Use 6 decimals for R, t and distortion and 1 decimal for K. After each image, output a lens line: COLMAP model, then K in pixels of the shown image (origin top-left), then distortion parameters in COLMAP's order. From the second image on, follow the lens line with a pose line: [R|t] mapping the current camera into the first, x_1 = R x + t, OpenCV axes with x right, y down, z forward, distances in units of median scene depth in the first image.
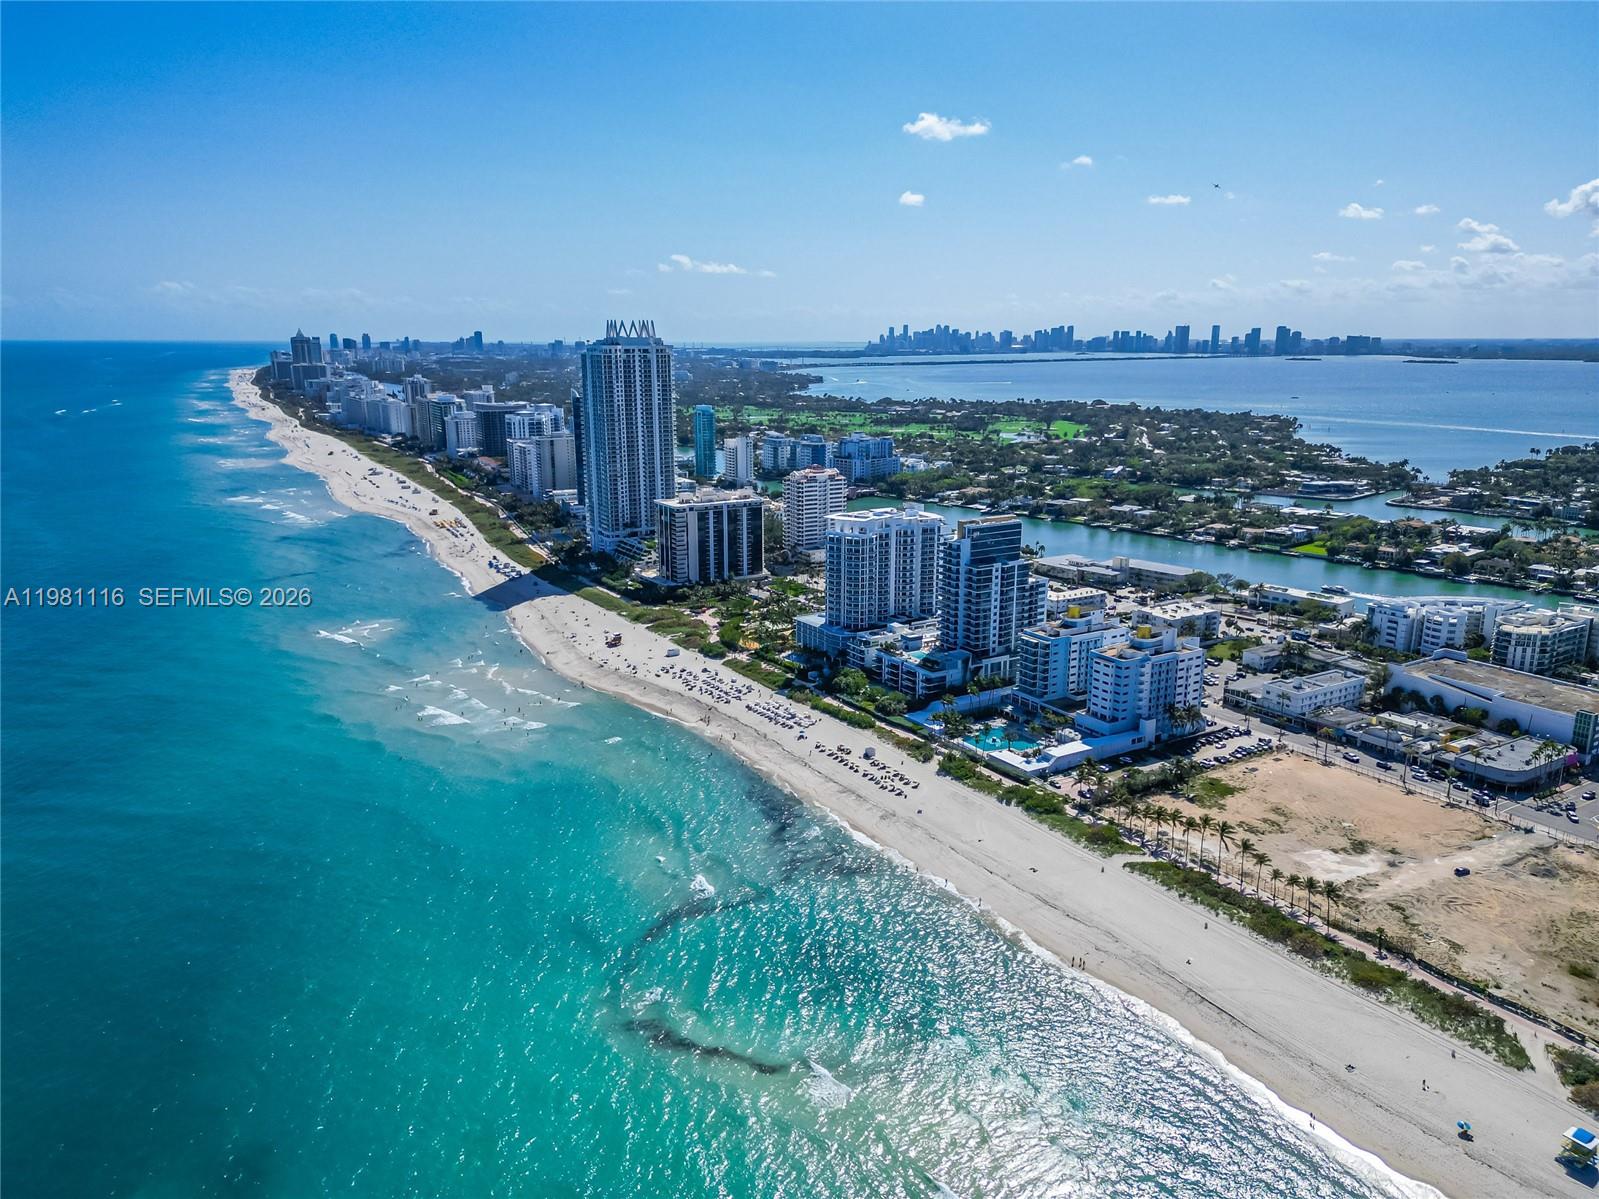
lens RADIAL K [[1203.2, 0, 799.5], [0, 1203.2, 599.5], [0, 0, 1]] dist [-0.009519, -0.007815]
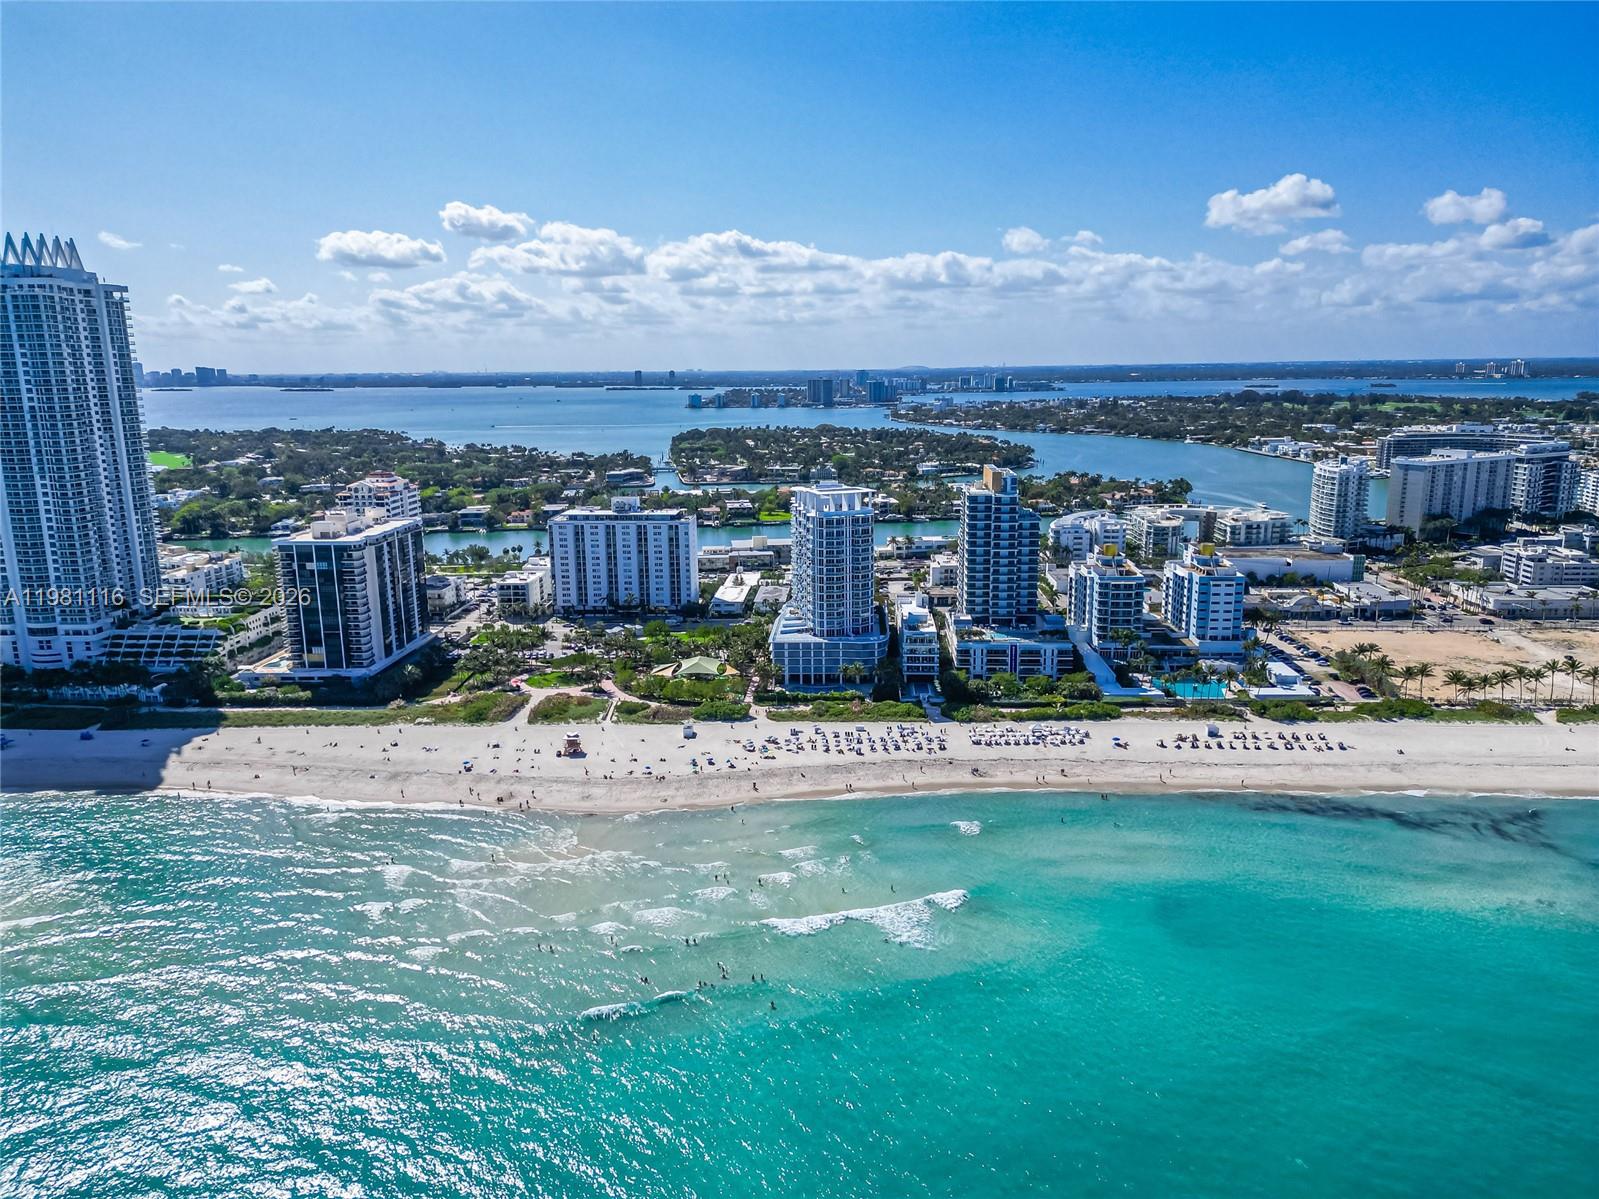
lens RADIAL K [[1203.2, 0, 799.5], [0, 1203.2, 599.5], [0, 0, 1]] dist [-0.009519, -0.007815]
pose [[0.542345, -0.167618, 0.823266, -0.589307], [0.202869, 0.977028, 0.065280, -0.052691], [-0.815295, 0.131611, 0.563890, 0.607635]]
